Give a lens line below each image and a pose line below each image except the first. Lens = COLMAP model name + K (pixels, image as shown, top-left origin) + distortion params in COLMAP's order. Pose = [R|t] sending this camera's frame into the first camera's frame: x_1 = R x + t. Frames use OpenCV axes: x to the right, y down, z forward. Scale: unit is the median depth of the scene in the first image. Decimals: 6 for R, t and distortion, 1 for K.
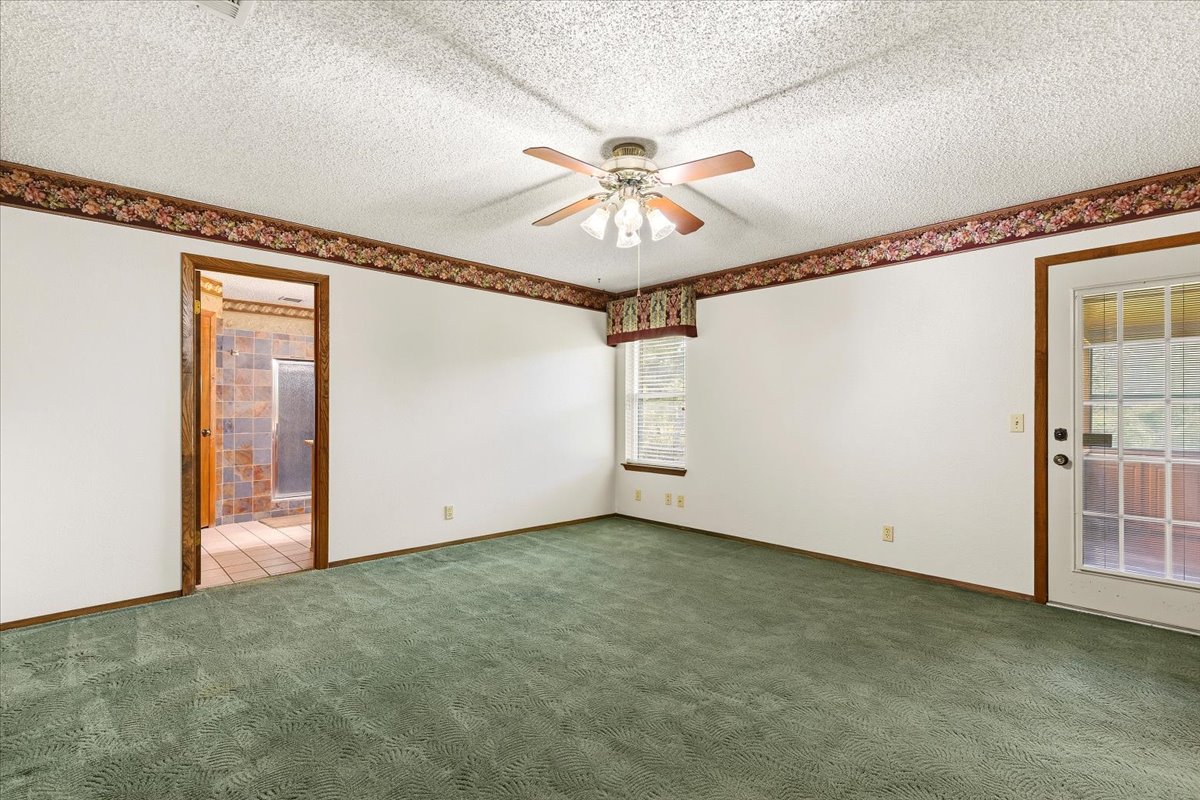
lens RADIAL K [[545.0, 0, 603.5], [0, 545.0, 408.5], [0, 0, 1]] dist [0.008150, -0.001310]
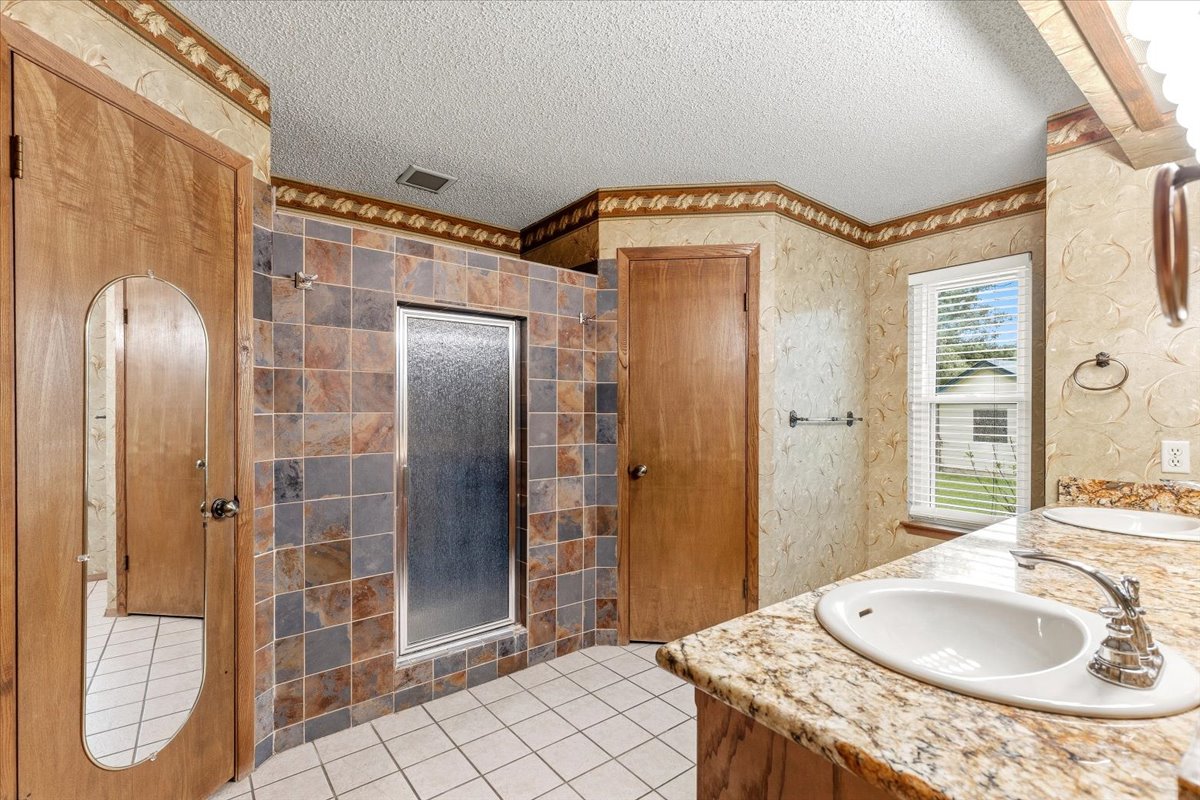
lens RADIAL K [[545.0, 0, 605.8], [0, 545.0, 405.4], [0, 0, 1]] dist [0.008150, -0.001310]
pose [[0.995535, -0.004127, -0.094300, -0.432362], [0.004391, 0.999987, 0.002585, -0.018675], [0.094288, -0.002987, 0.995540, 0.644886]]
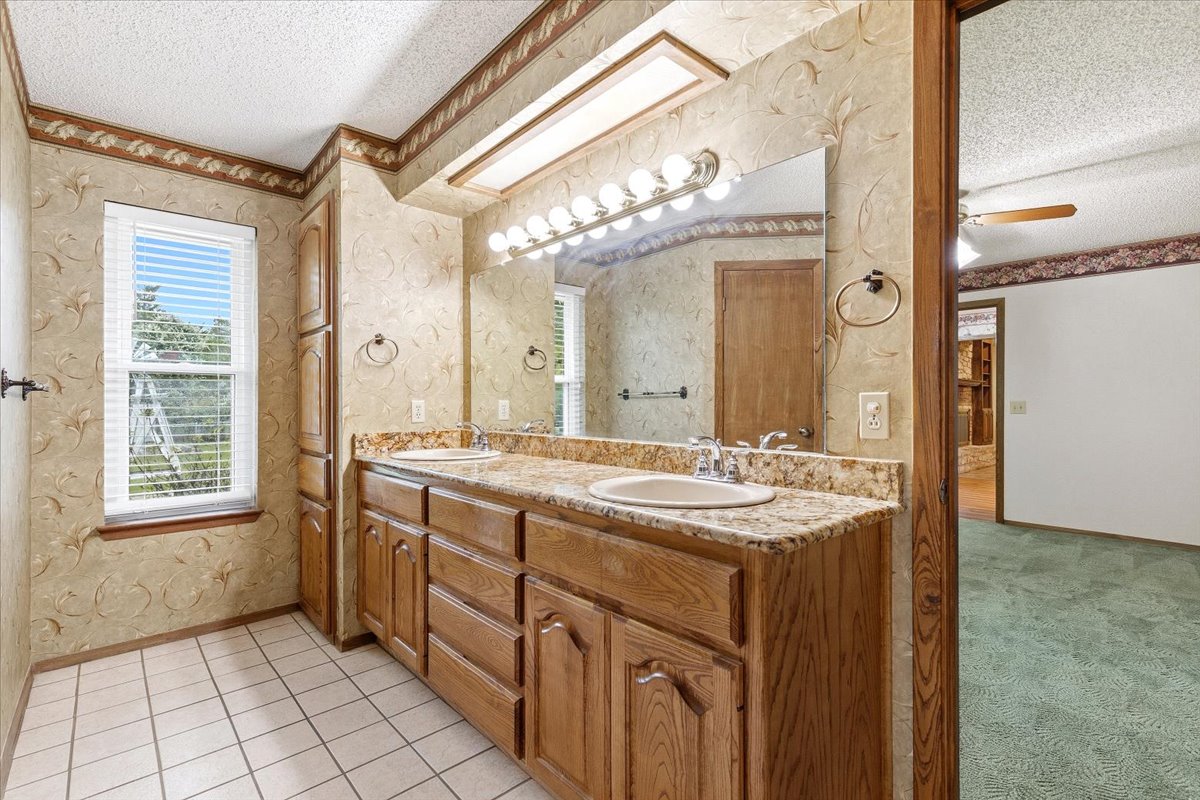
lens RADIAL K [[545.0, 0, 602.5], [0, 545.0, 395.9], [0, 0, 1]] dist [0.008150, -0.001310]
pose [[0.020000, 0.005012, 0.999787, -0.582175], [-0.005775, 0.999971, -0.004897, 0.000691], [-0.999783, -0.005675, 0.020029, 0.820944]]
